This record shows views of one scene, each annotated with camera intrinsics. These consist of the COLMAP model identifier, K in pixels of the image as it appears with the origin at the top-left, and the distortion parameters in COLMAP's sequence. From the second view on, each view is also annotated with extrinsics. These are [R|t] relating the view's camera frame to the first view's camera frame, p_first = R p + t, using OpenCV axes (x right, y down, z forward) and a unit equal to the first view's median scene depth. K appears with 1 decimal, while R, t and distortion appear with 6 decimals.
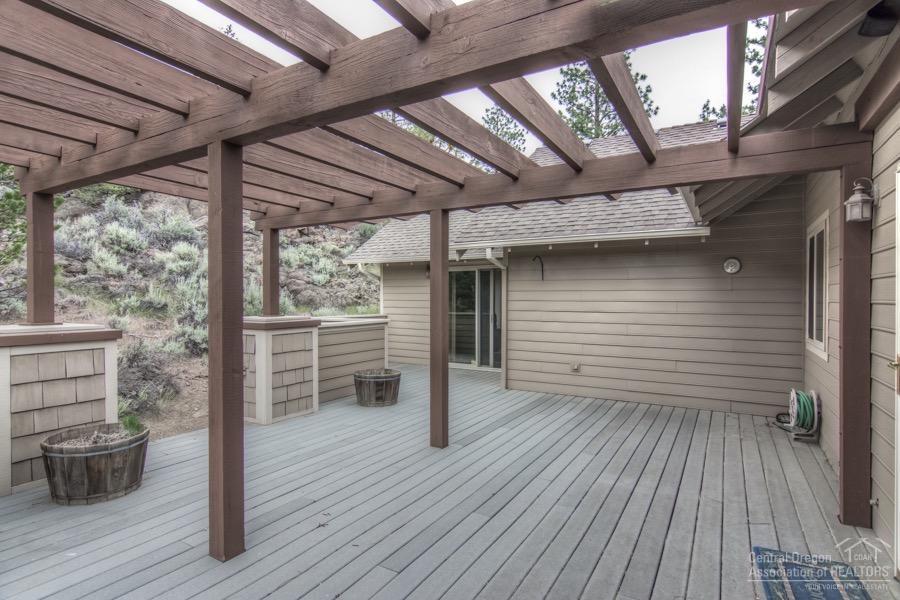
lens RADIAL K [[470.9, 0, 446.4], [0, 470.9, 301.1], [0, 0, 1]] dist [0.002440, 0.001046]
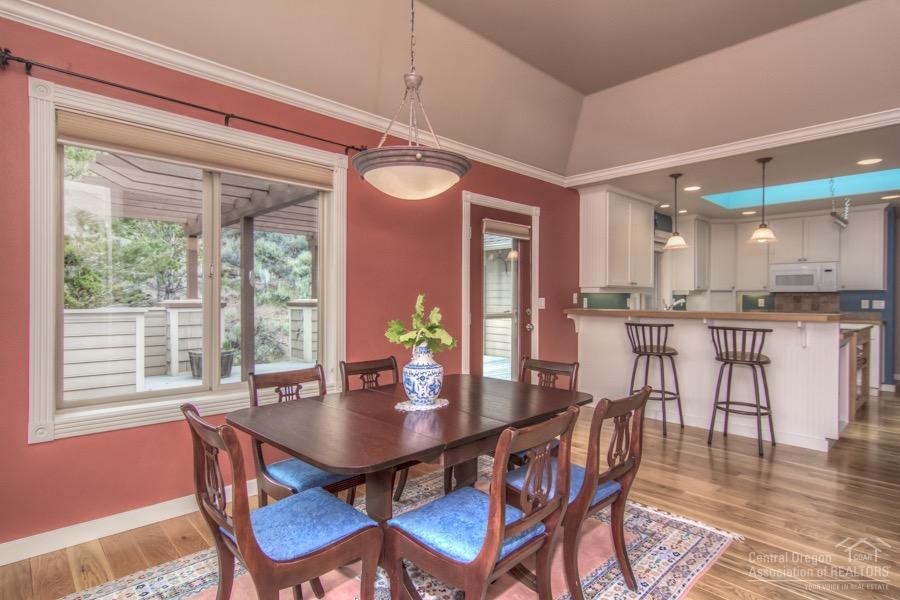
lens RADIAL K [[470.9, 0, 446.4], [0, 470.9, 301.1], [0, 0, 1]] dist [0.002440, 0.001046]
pose [[0.960940, 0.003405, -0.276735, 0.224966], [-0.003657, 0.999993, -0.000396, 0.016212], [0.276732, 0.001392, 0.960946, -0.193489]]
